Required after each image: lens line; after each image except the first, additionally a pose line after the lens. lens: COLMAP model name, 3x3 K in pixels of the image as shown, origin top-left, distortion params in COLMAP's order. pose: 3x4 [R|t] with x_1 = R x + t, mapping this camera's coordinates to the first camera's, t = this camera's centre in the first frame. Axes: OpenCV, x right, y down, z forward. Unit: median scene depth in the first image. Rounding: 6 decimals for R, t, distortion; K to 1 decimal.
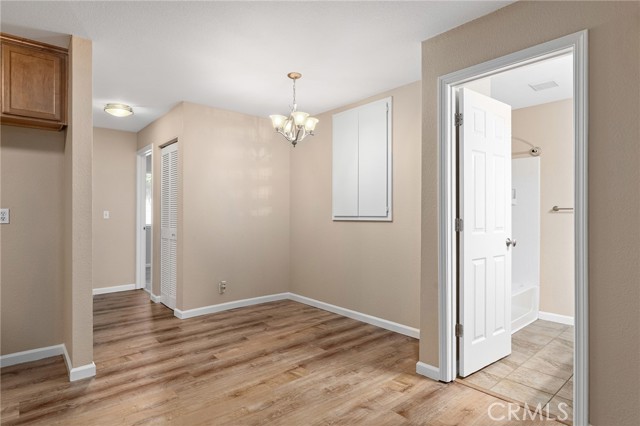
lens RADIAL K [[354.0, 0, 325.0], [0, 354.0, 213.1], [0, 0, 1]] dist [-0.002694, -0.002180]
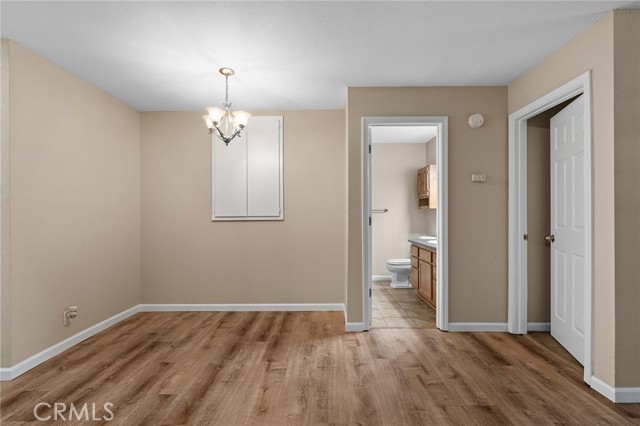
lens RADIAL K [[289.4, 0, 322.8], [0, 289.4, 215.6], [0, 0, 1]] dist [-0.002122, 0.000269]
pose [[0.656195, -0.006925, 0.754560, -0.488999], [0.003362, 0.999975, 0.006254, 0.001852], [-0.754584, -0.001567, 0.656202, 0.267598]]
